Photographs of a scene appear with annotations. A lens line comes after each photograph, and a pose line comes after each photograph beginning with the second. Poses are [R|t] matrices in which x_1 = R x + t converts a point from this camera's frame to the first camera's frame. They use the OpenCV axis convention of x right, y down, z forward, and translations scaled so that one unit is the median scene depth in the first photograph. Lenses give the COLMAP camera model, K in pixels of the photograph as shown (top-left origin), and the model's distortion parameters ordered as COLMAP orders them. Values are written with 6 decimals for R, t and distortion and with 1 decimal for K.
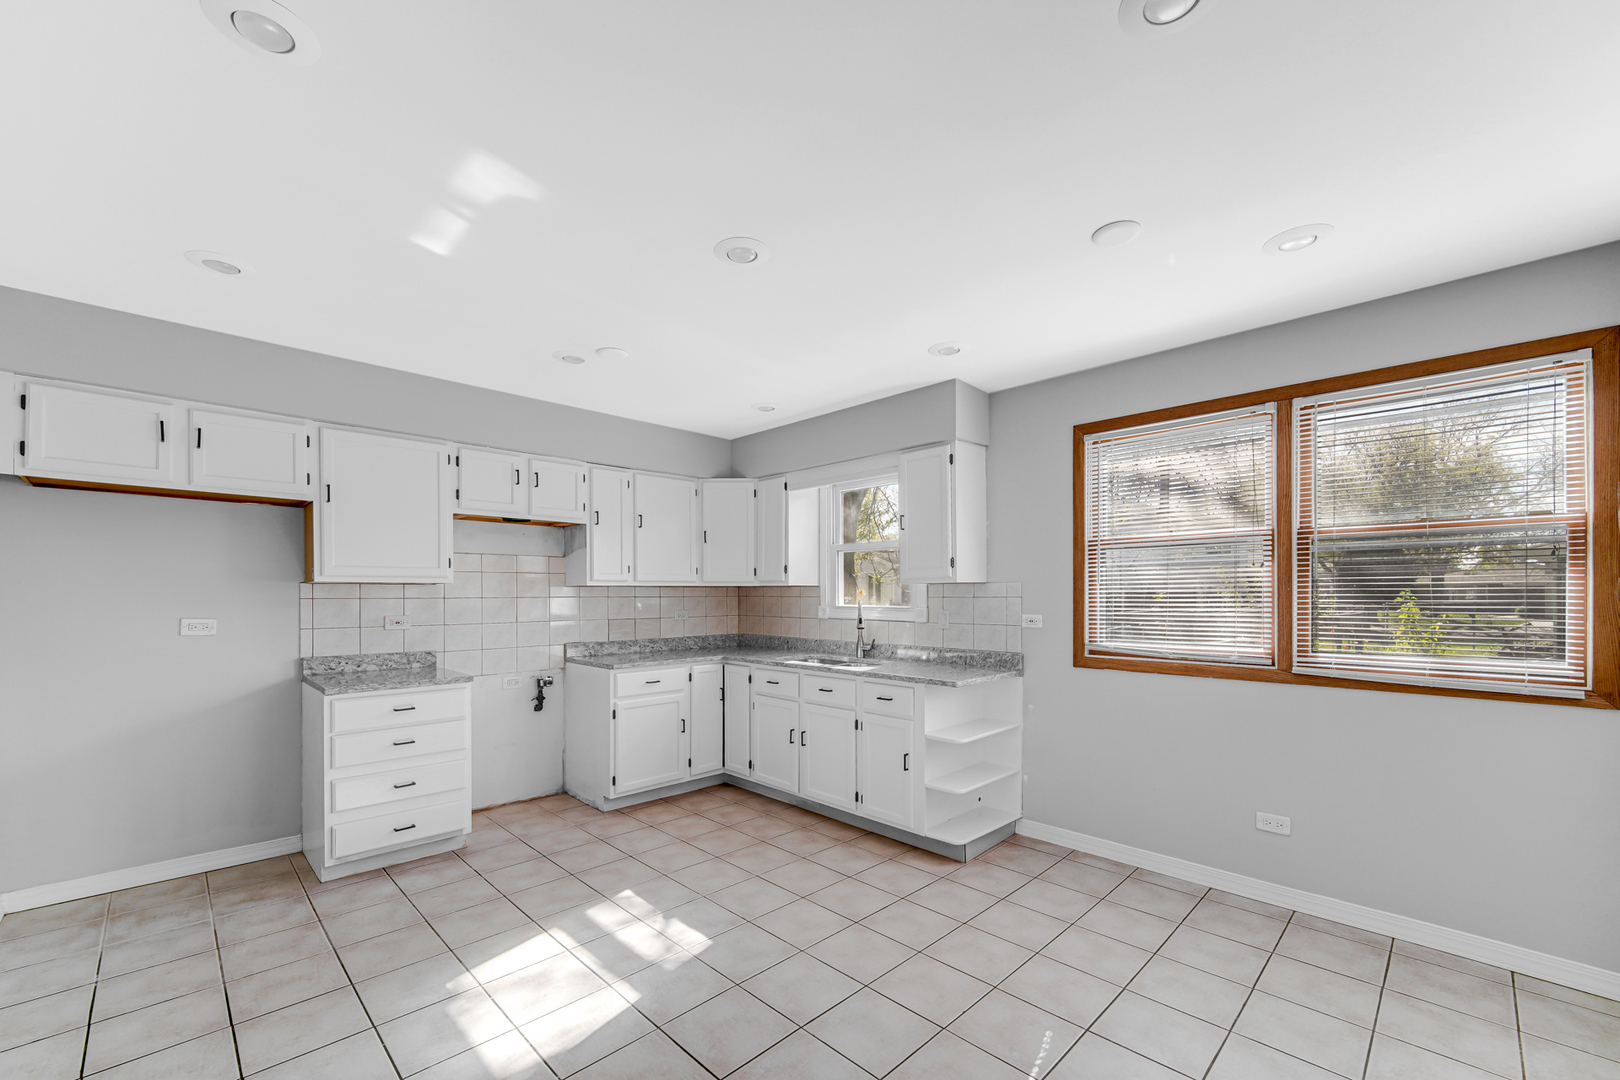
lens RADIAL K [[661.5, 0, 813.9], [0, 661.5, 599.0], [0, 0, 1]] dist [-0.003146, 0.000118]
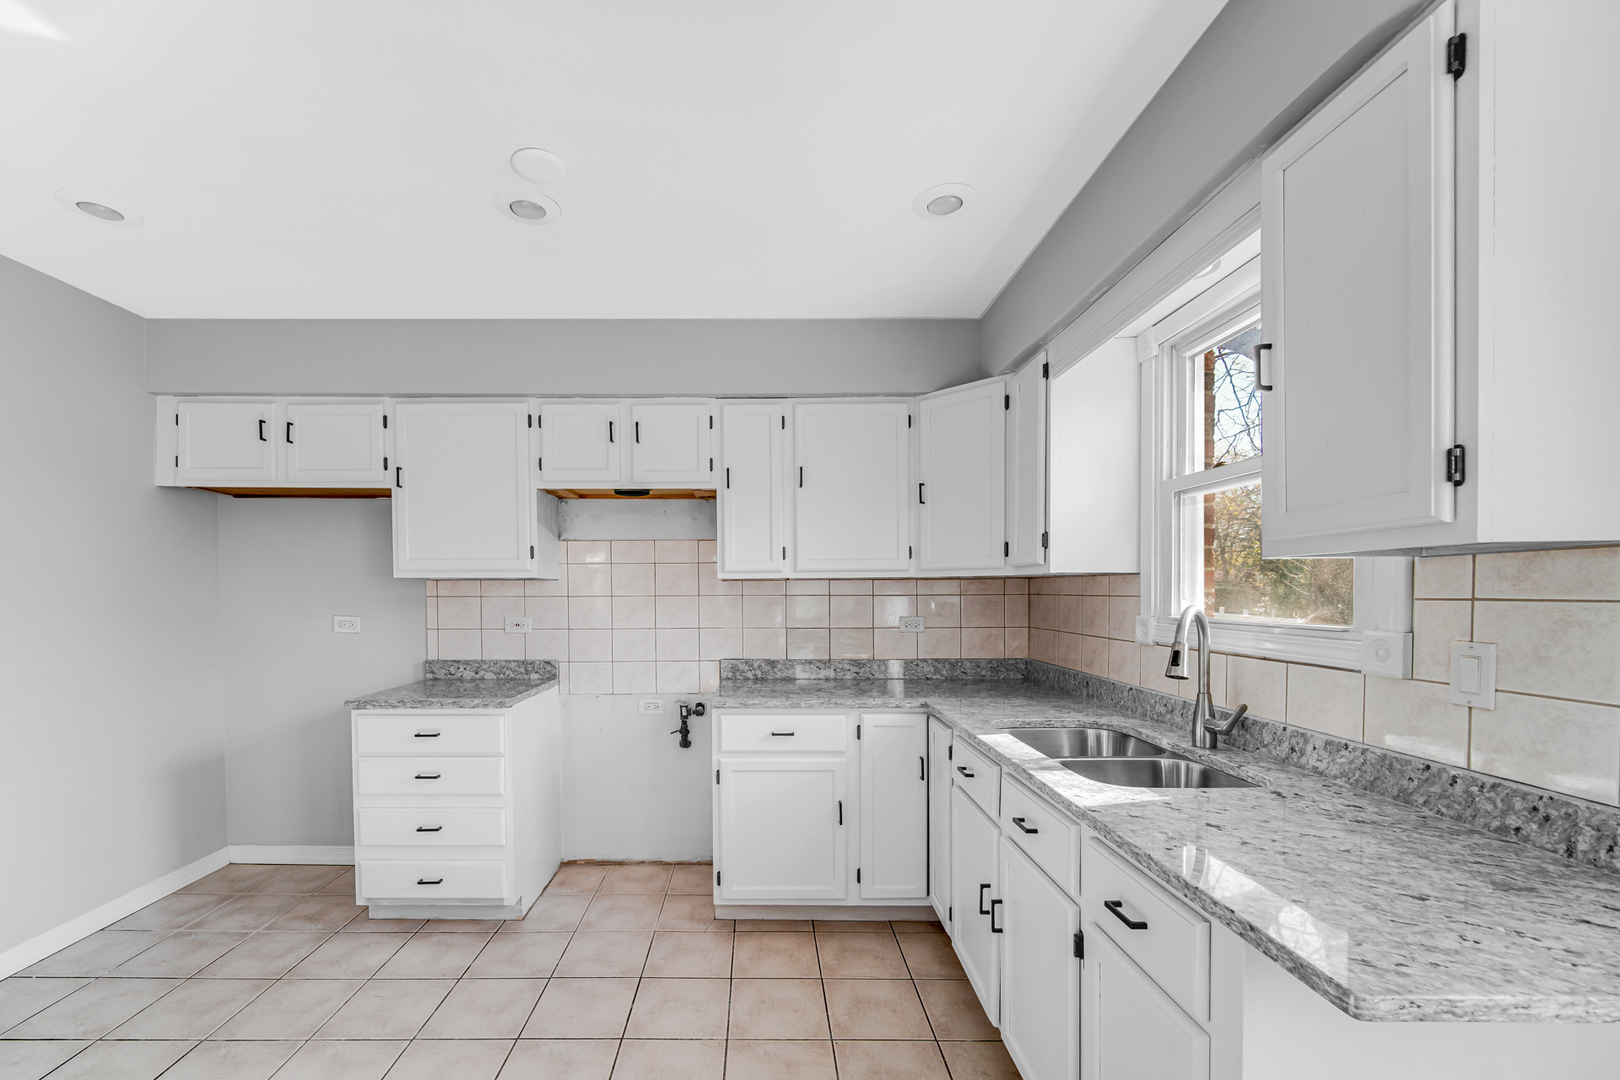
lens RADIAL K [[661.5, 0, 762.3], [0, 661.5, 606.1], [0, 0, 1]] dist [-0.003146, 0.000118]
pose [[0.700208, 0.014582, -0.713790, 0.197002], [-0.003292, 0.999847, 0.017197, -0.004273], [0.713932, -0.009692, 0.700148, 0.608516]]
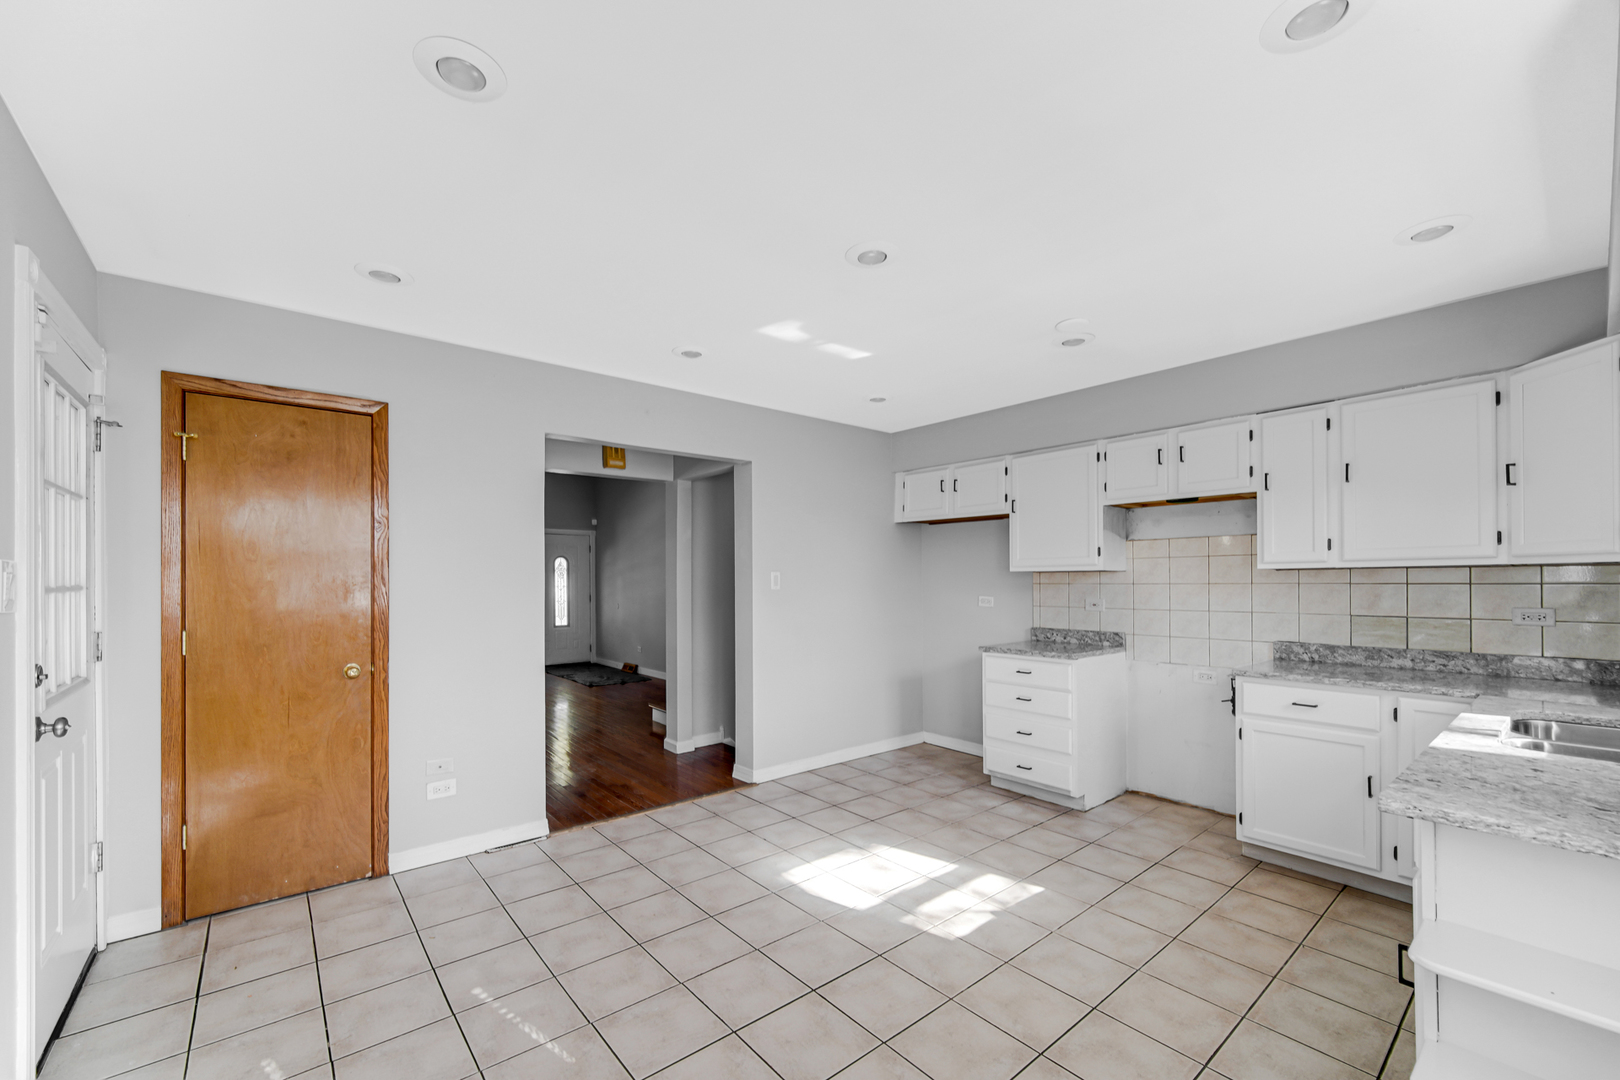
lens RADIAL K [[661.5, 0, 790.1], [0, 661.5, 584.9], [0, 0, 1]] dist [-0.003146, 0.000118]
pose [[-0.118661, 0.005778, -0.992918, 0.563617], [-0.004602, 0.999969, 0.006369, -0.004002], [0.992924, 0.005325, -0.118631, 0.590712]]
